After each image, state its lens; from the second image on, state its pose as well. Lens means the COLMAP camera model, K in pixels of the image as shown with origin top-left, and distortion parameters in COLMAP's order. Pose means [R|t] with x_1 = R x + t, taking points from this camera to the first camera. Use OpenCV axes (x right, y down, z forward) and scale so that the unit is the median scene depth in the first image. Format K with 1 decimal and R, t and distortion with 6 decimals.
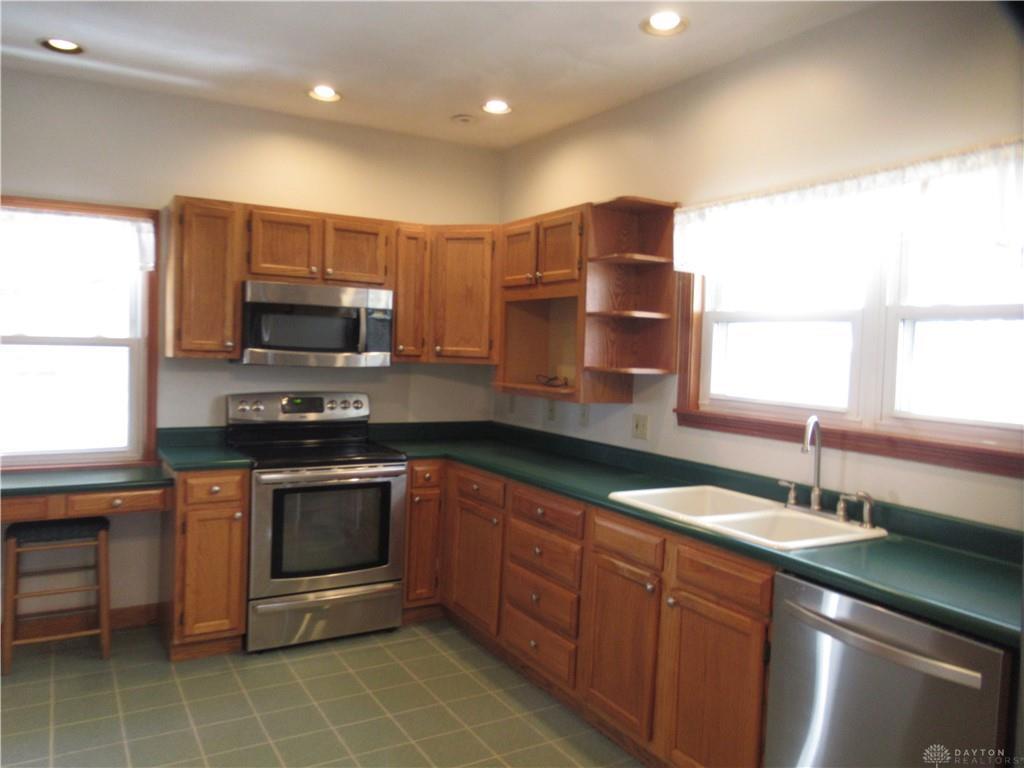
lens RADIAL K [[780.3, 0, 512.0], [0, 780.3, 384.0], [0, 0, 1]] dist [0.003798, 0.003408]
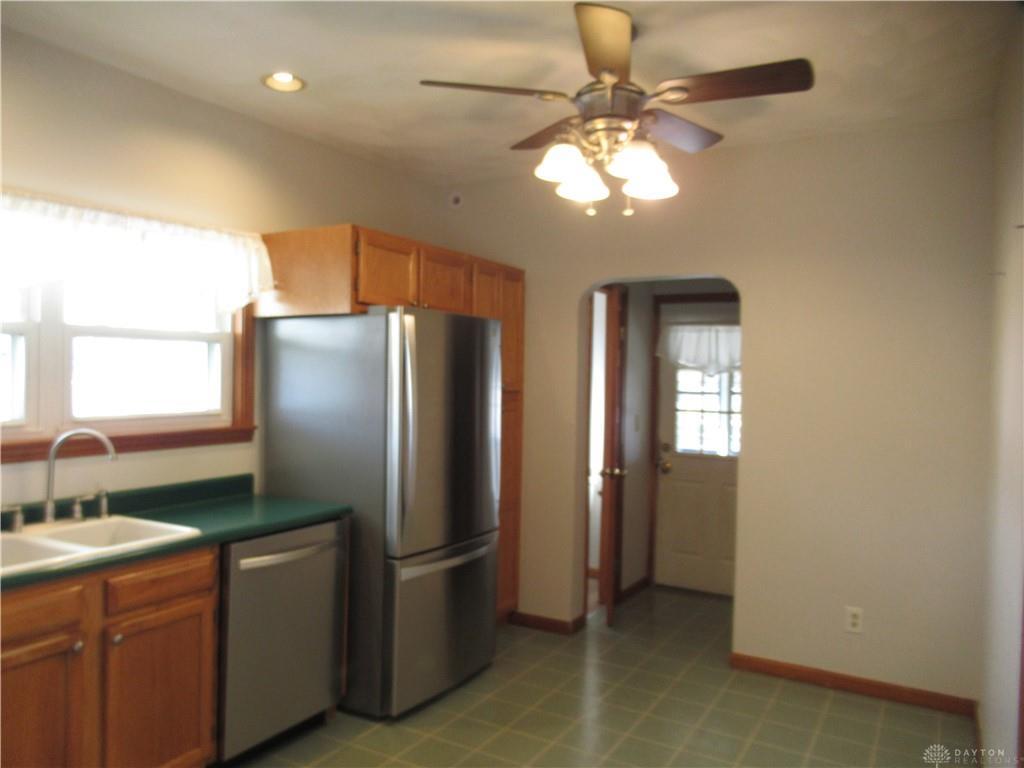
lens RADIAL K [[780.3, 0, 512.0], [0, 780.3, 384.0], [0, 0, 1]] dist [0.003798, 0.003408]
pose [[-0.504343, -0.061313, 0.861324, -0.546522], [0.006206, 0.997193, 0.074619, -0.063487], [-0.863481, 0.042979, -0.502546, 0.690476]]
